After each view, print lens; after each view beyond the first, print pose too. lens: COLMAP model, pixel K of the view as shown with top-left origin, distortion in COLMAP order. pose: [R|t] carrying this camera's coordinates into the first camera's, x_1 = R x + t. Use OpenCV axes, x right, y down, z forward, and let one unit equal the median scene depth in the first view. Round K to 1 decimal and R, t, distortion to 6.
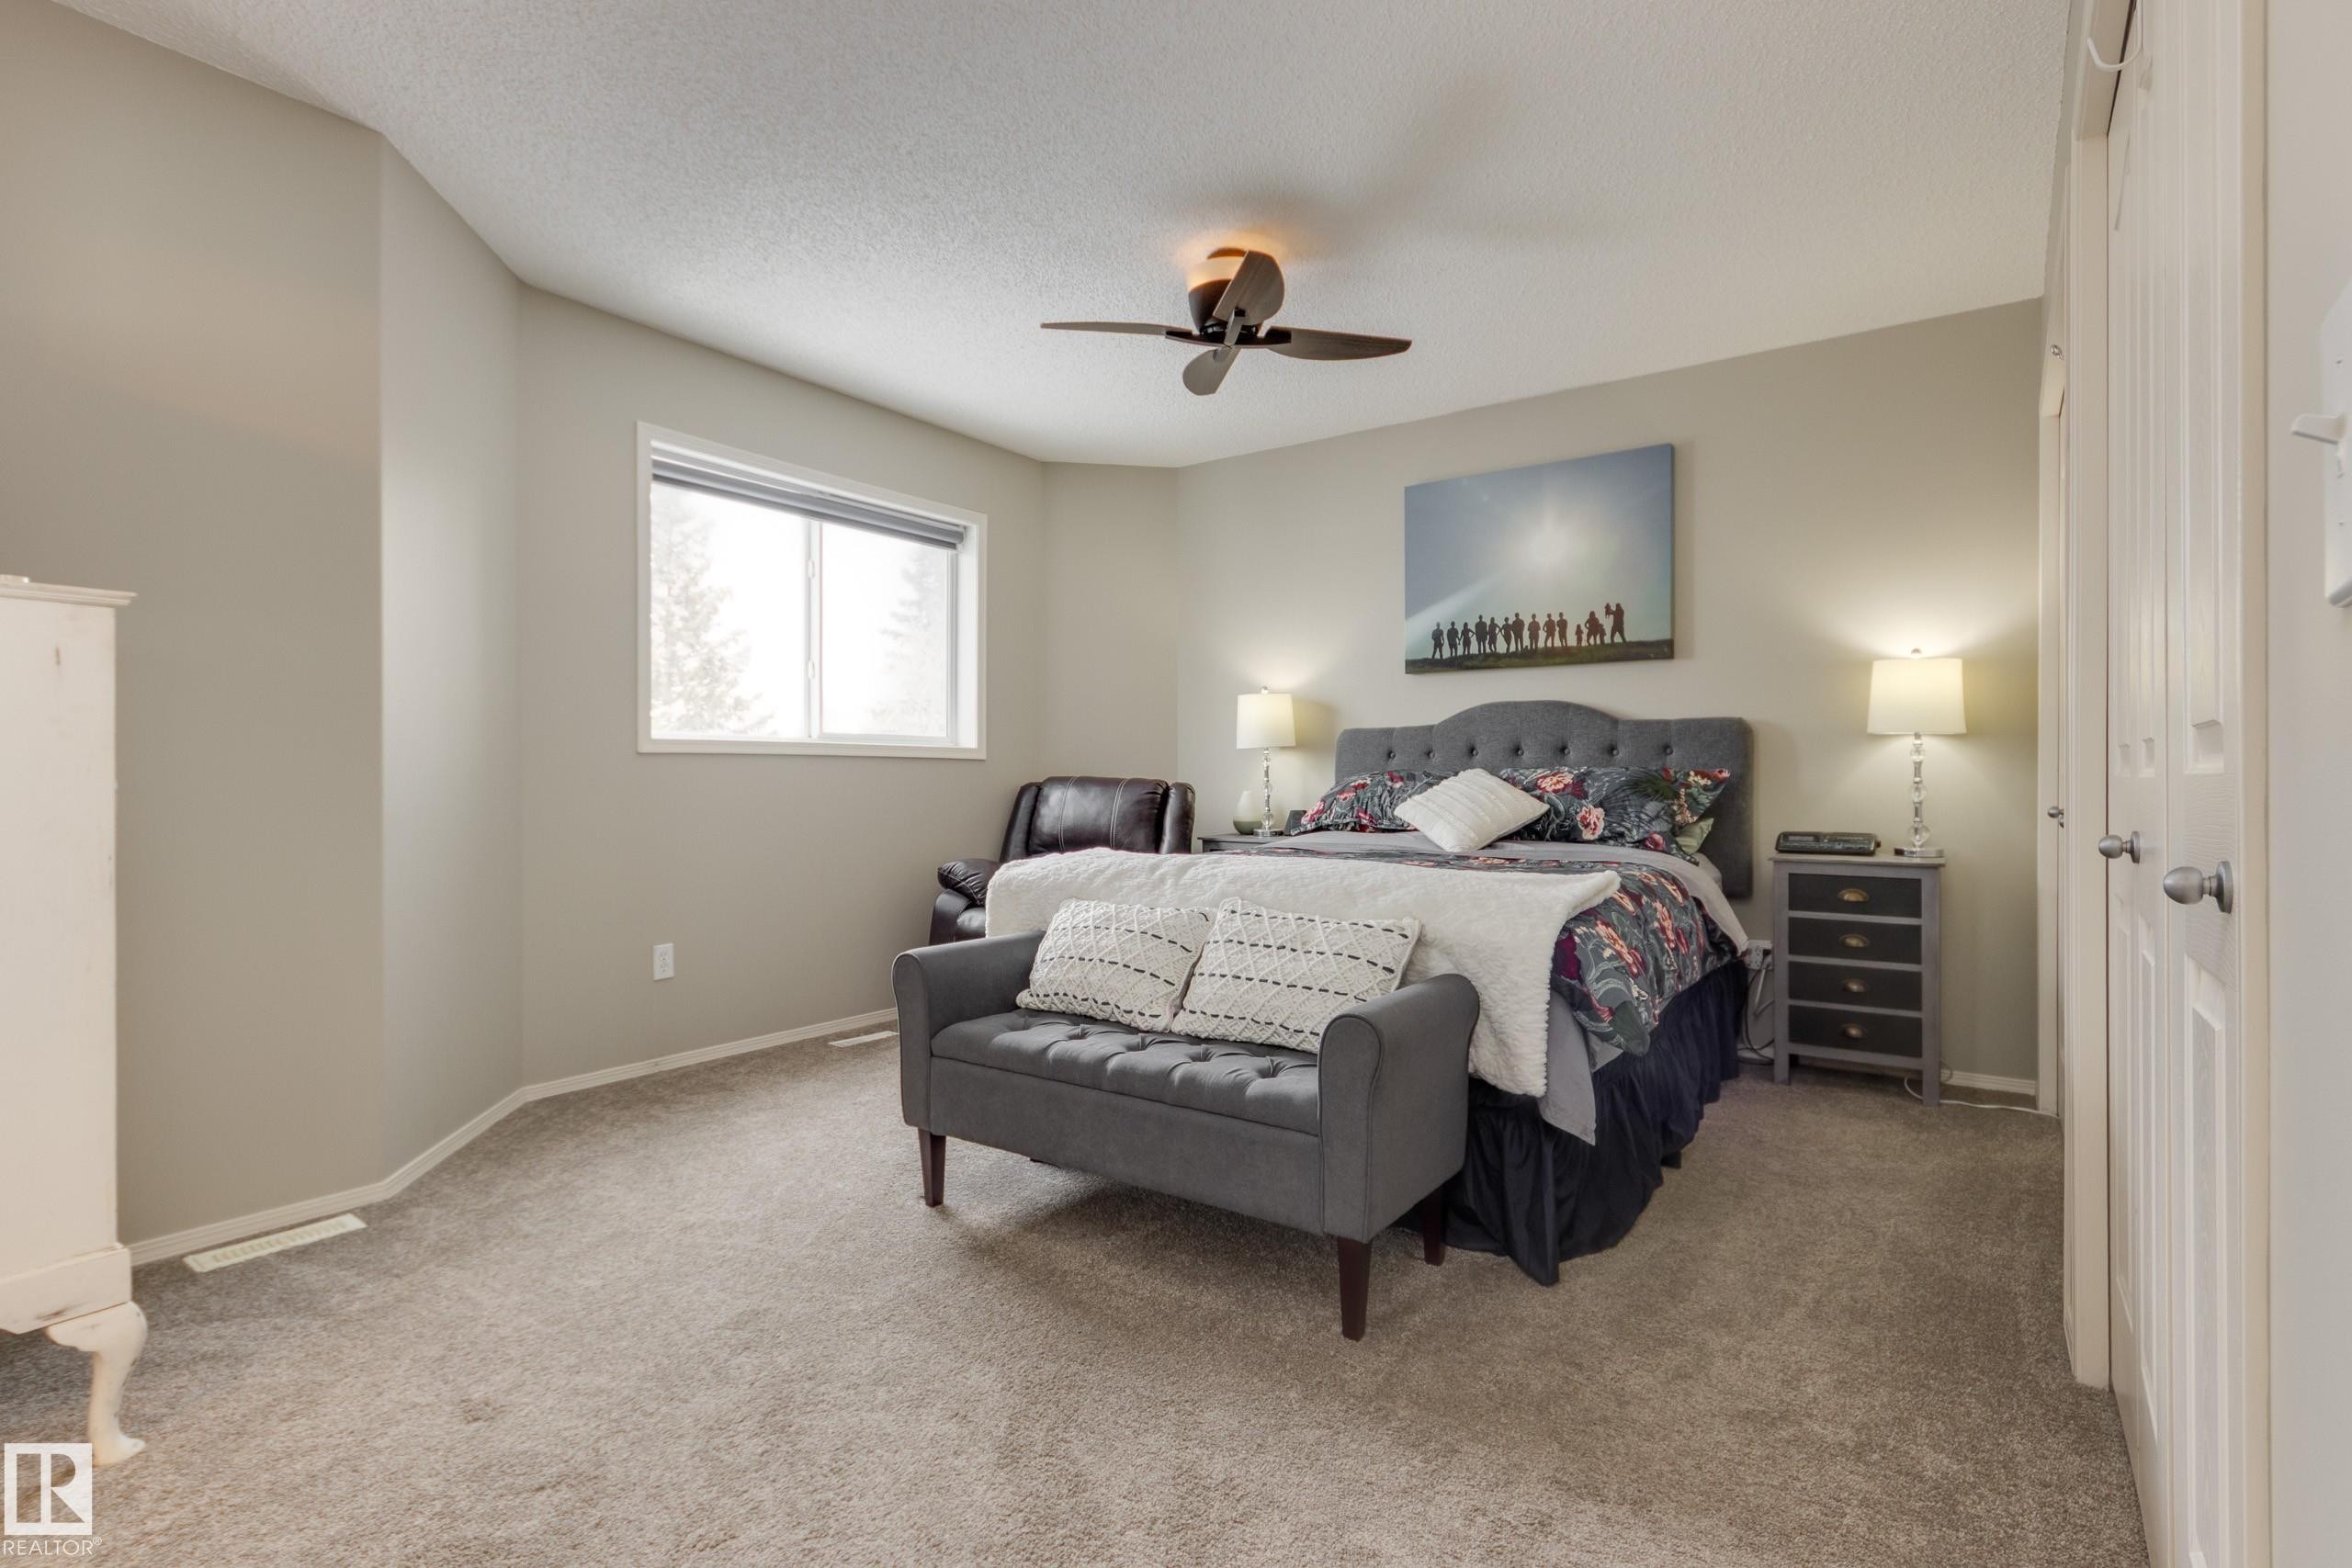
lens RADIAL K [[1168.8, 0, 1174.7], [0, 1168.8, 784.5], [0, 0, 1]] dist [0.000777, 0.000256]
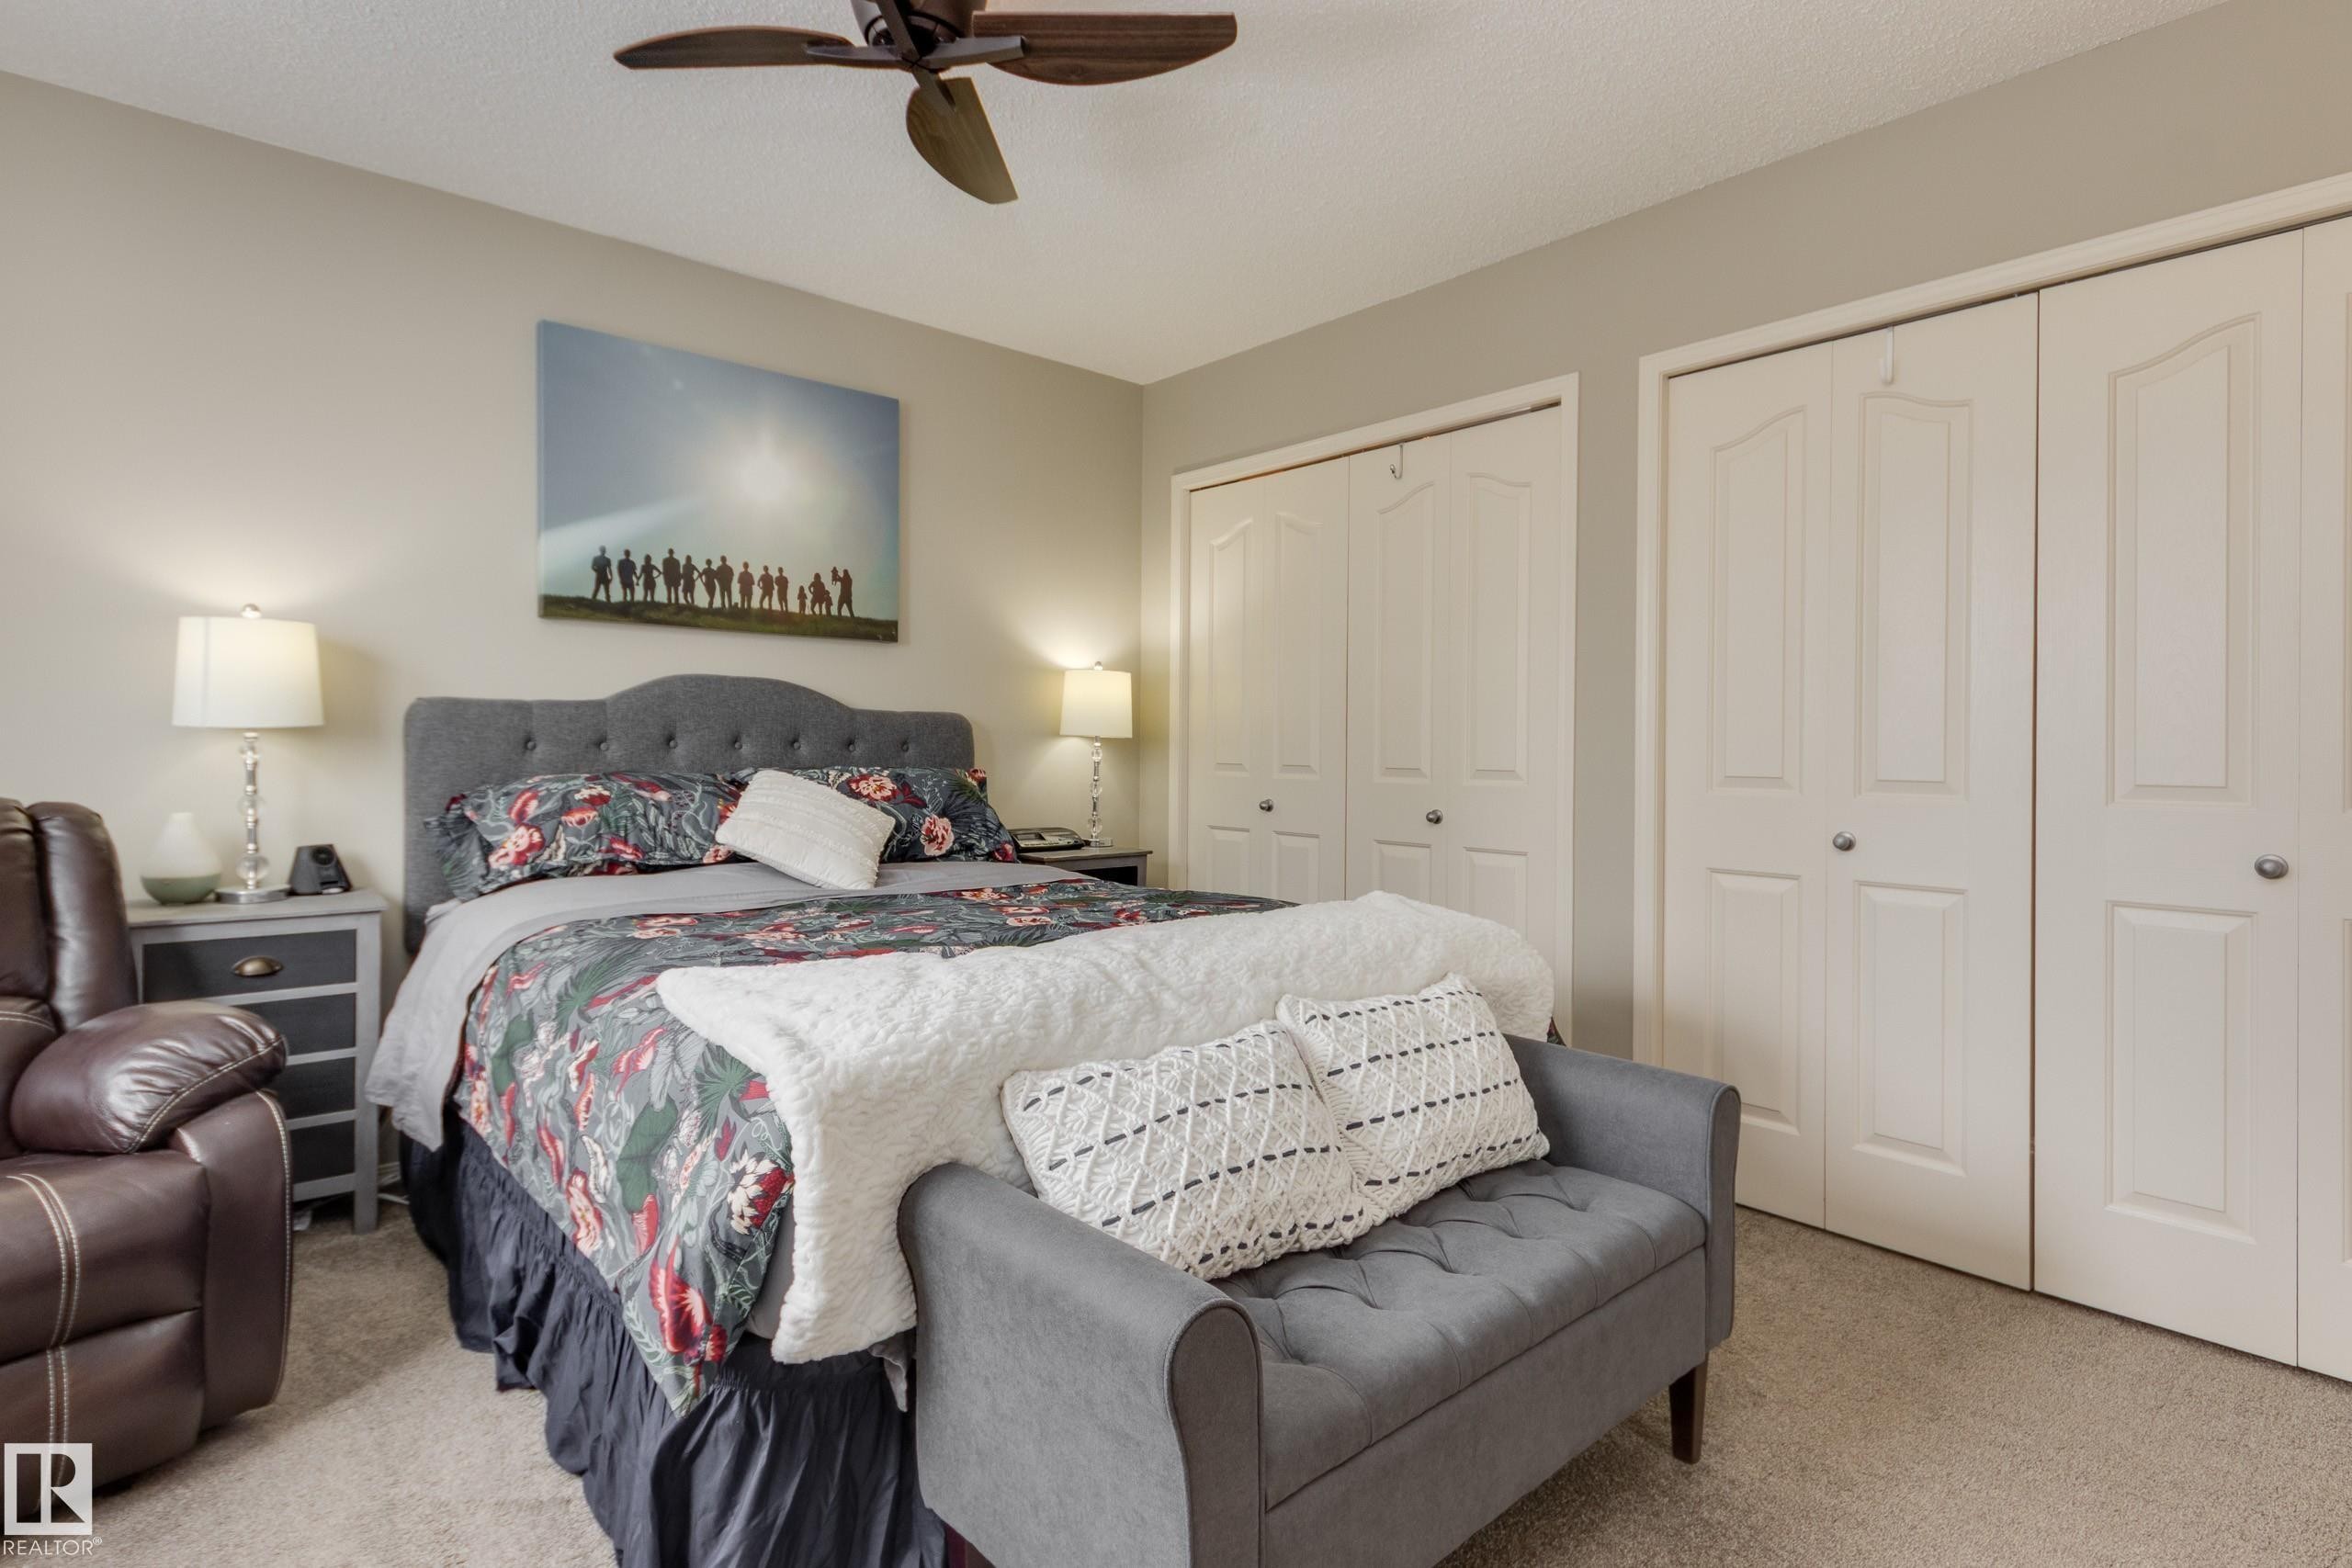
lens RADIAL K [[1168.8, 0, 1150.2], [0, 1168.8, 749.6], [0, 0, 1]] dist [0.000777, 0.000256]
pose [[0.211595, 0.002090, 0.977355, -0.376007], [-0.002818, 0.999995, -0.001528, -0.024591], [-0.977353, -0.002431, 0.211600, 0.587878]]
